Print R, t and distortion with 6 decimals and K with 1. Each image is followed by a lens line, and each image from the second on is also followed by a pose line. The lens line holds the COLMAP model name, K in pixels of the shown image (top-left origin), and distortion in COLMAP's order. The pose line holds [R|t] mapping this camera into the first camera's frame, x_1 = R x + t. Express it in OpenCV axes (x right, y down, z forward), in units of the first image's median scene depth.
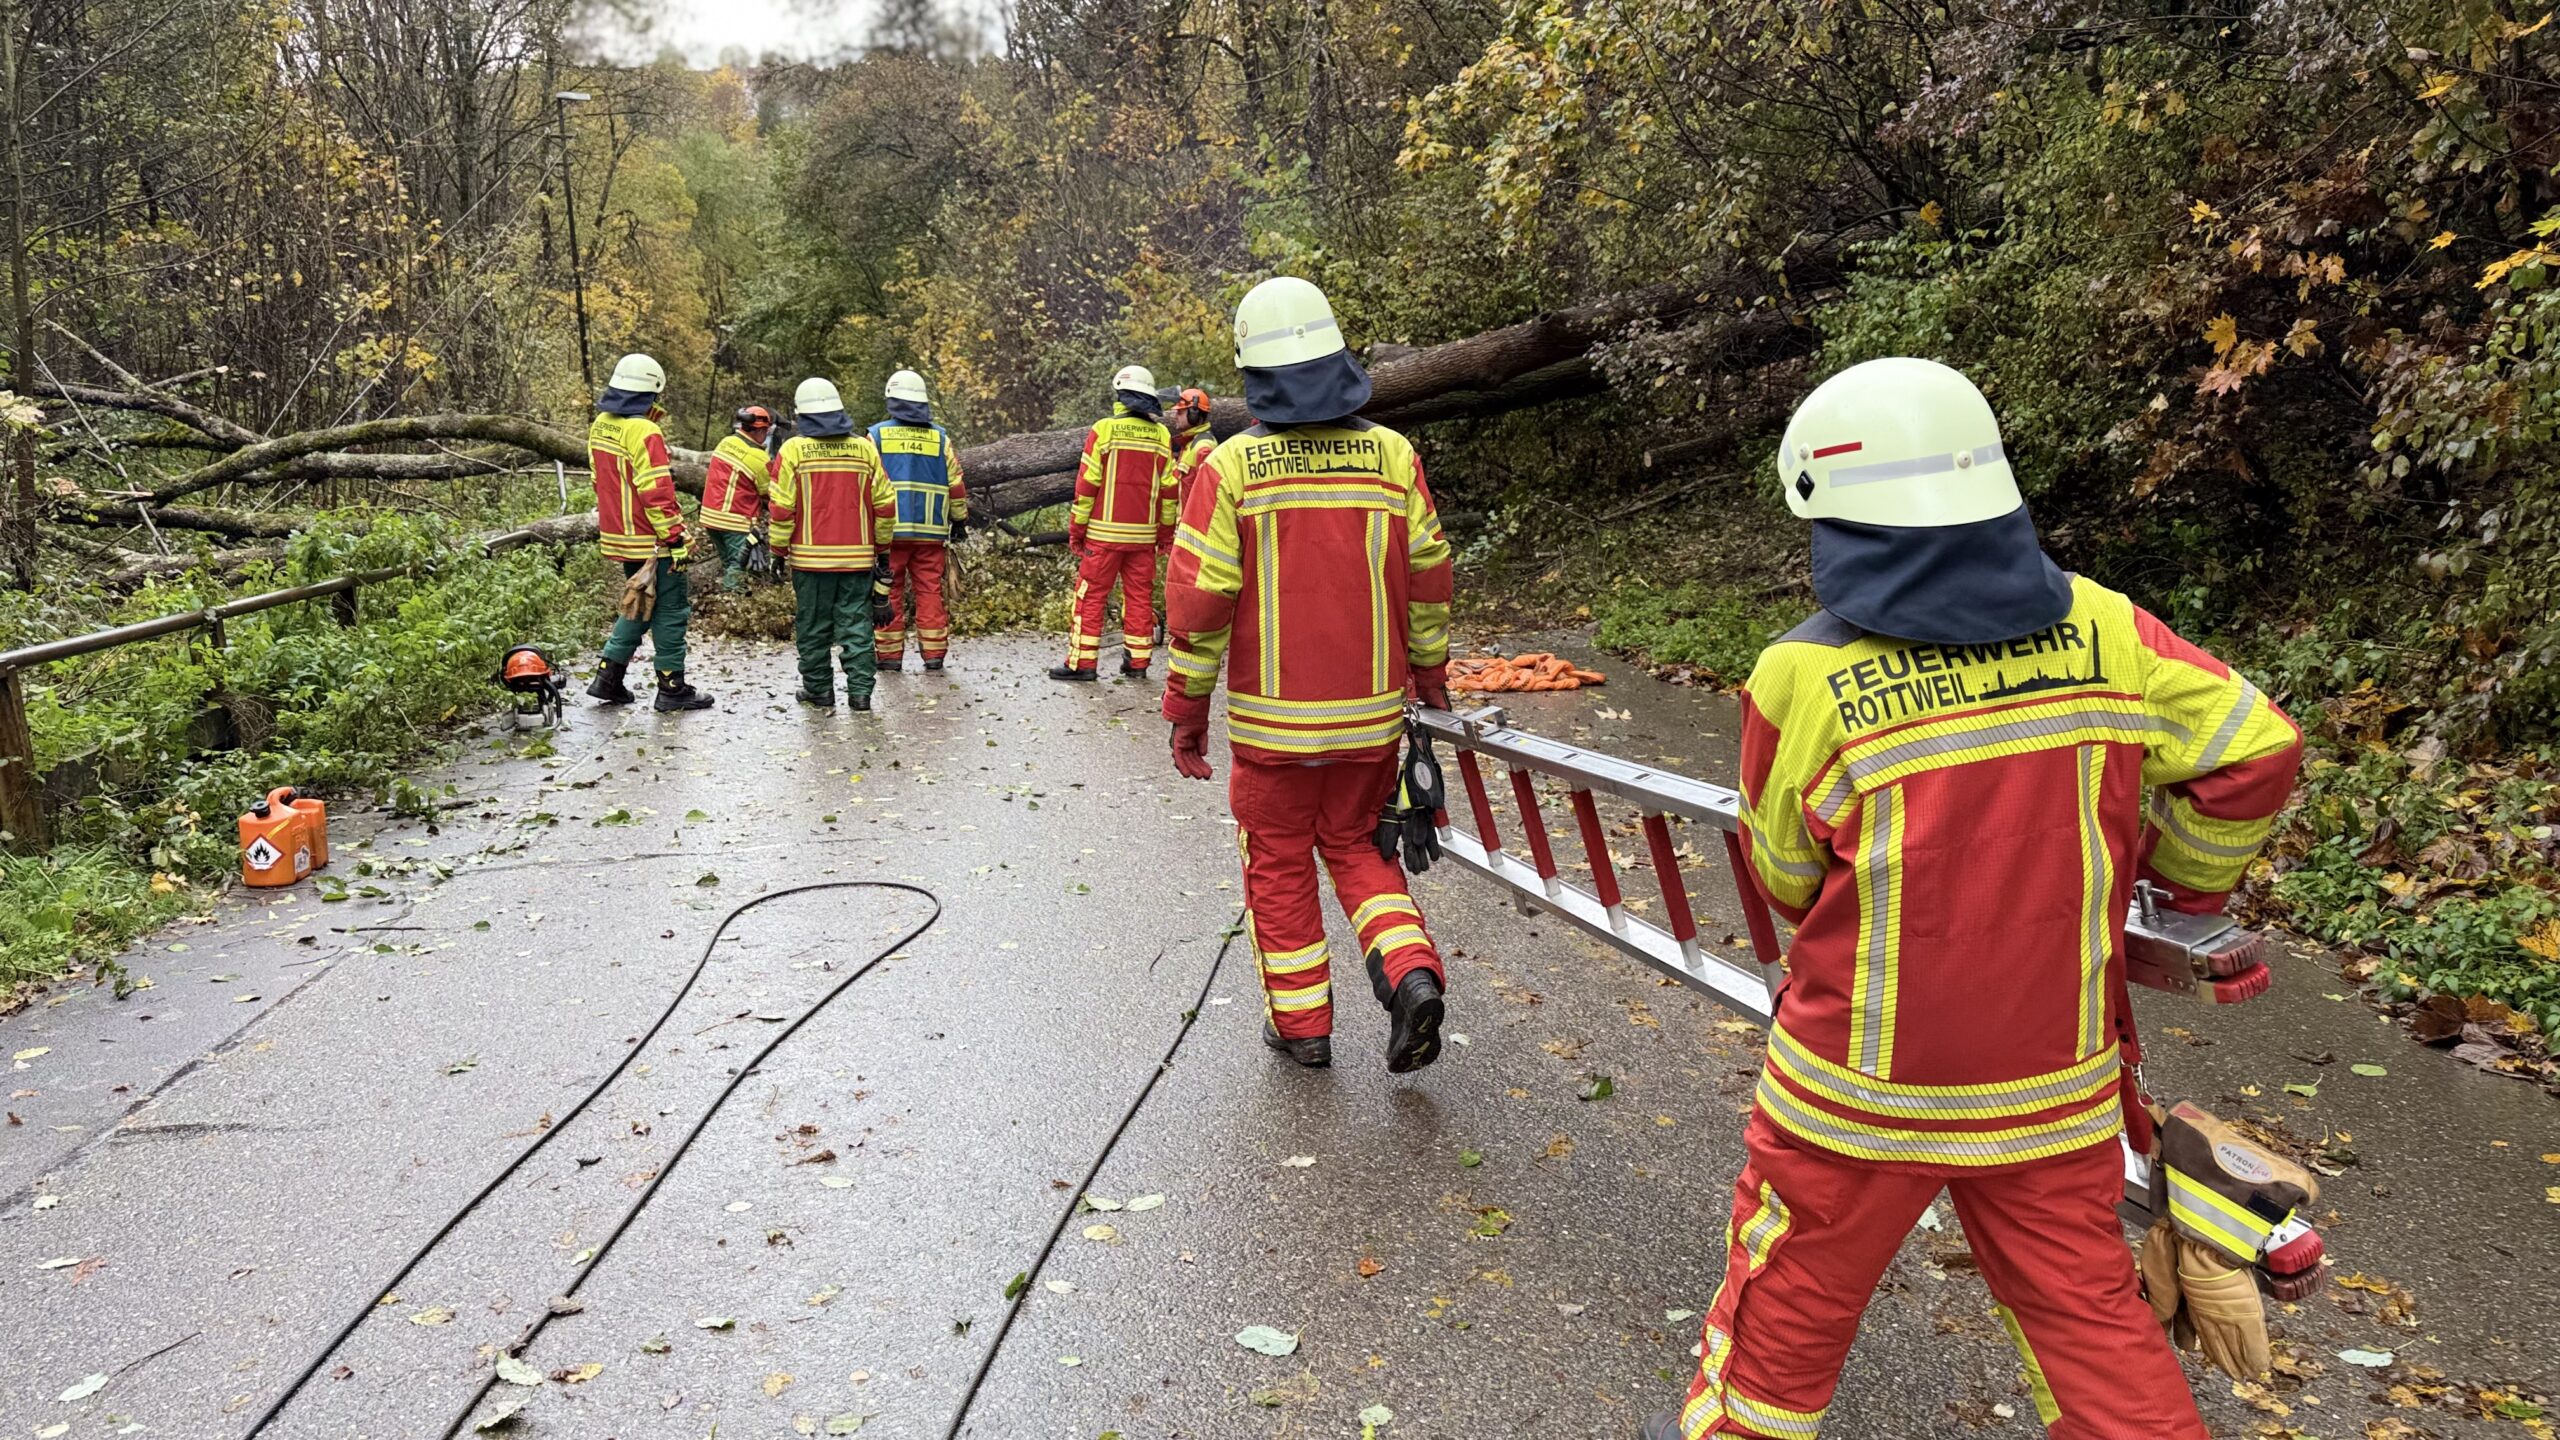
lens RADIAL K [[1817.4, 0, 1280.0], [0, 1817.4, 720.0], [0, 0, 1]] dist [0.158807, -0.275719]
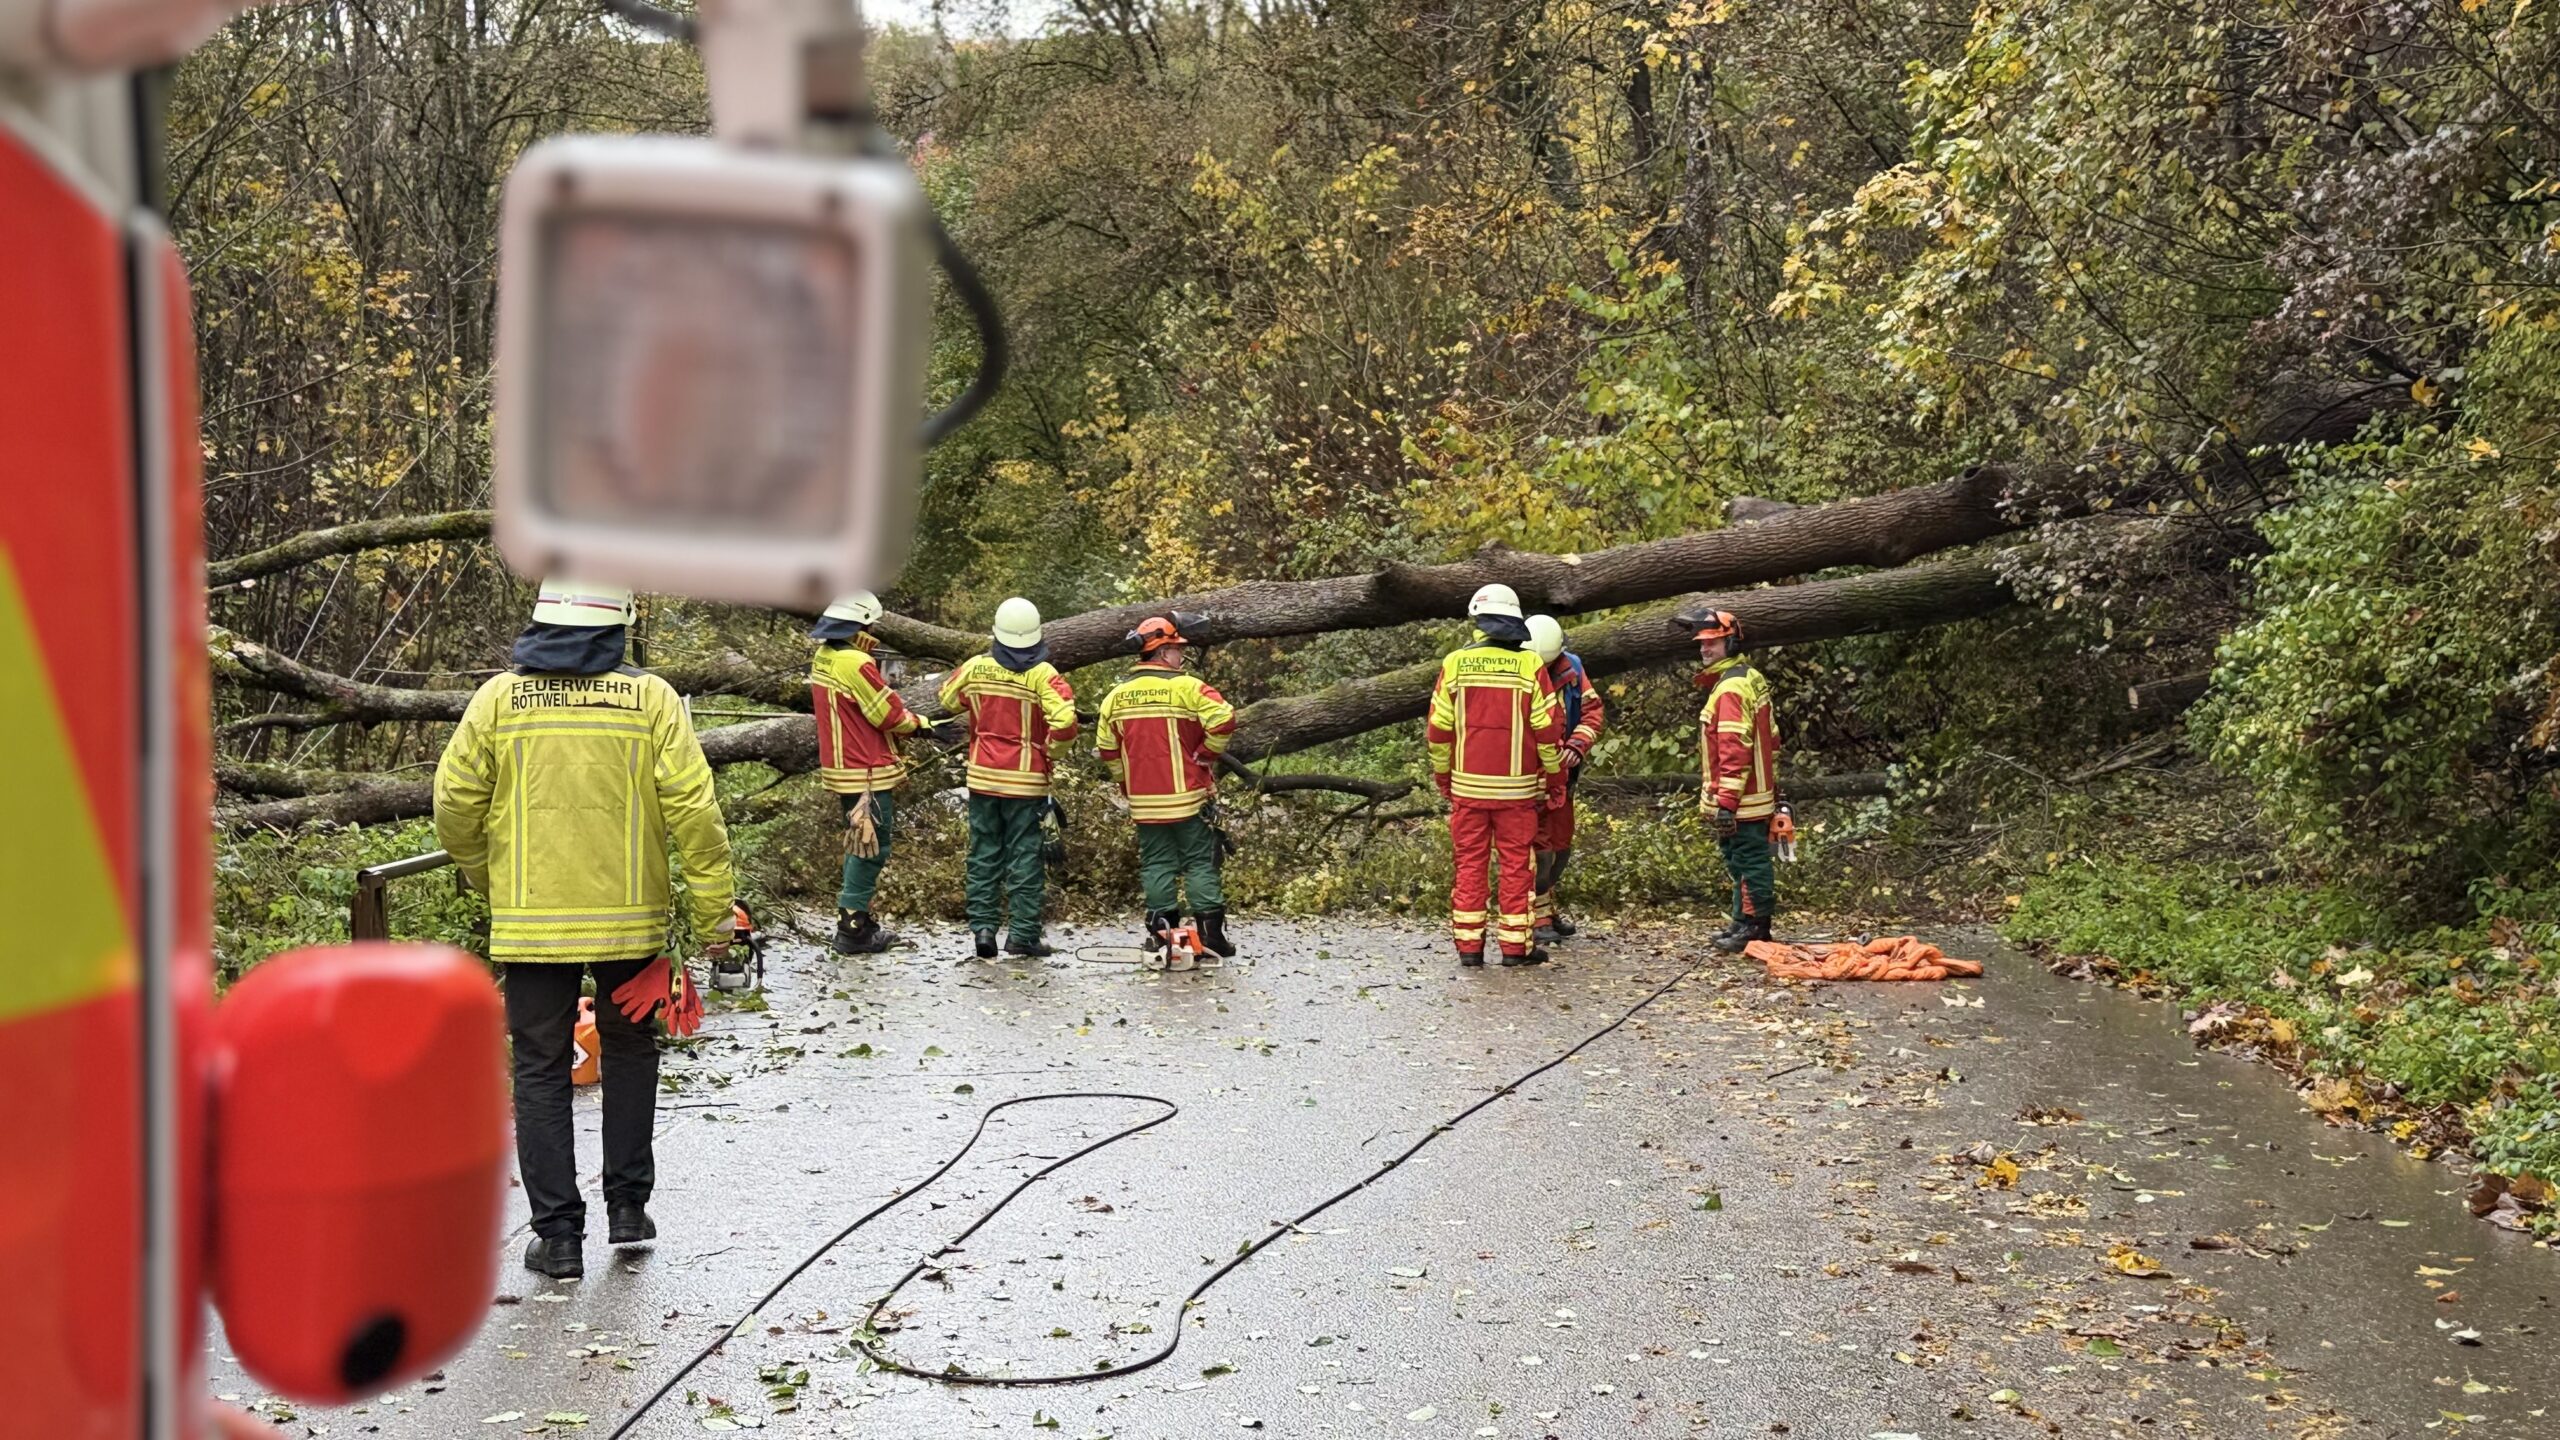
lens RADIAL K [[3369.9, 0, 1280.0], [0, 3369.9, 720.0], [0, 0, 1]] dist [0.205059, -0.468678]
pose [[0.990674, 0.003915, -0.136196, 0.046952], [-0.021968, 0.991098, -0.131307, 0.044046], [0.134469, 0.133075, 0.981942, -0.318198]]
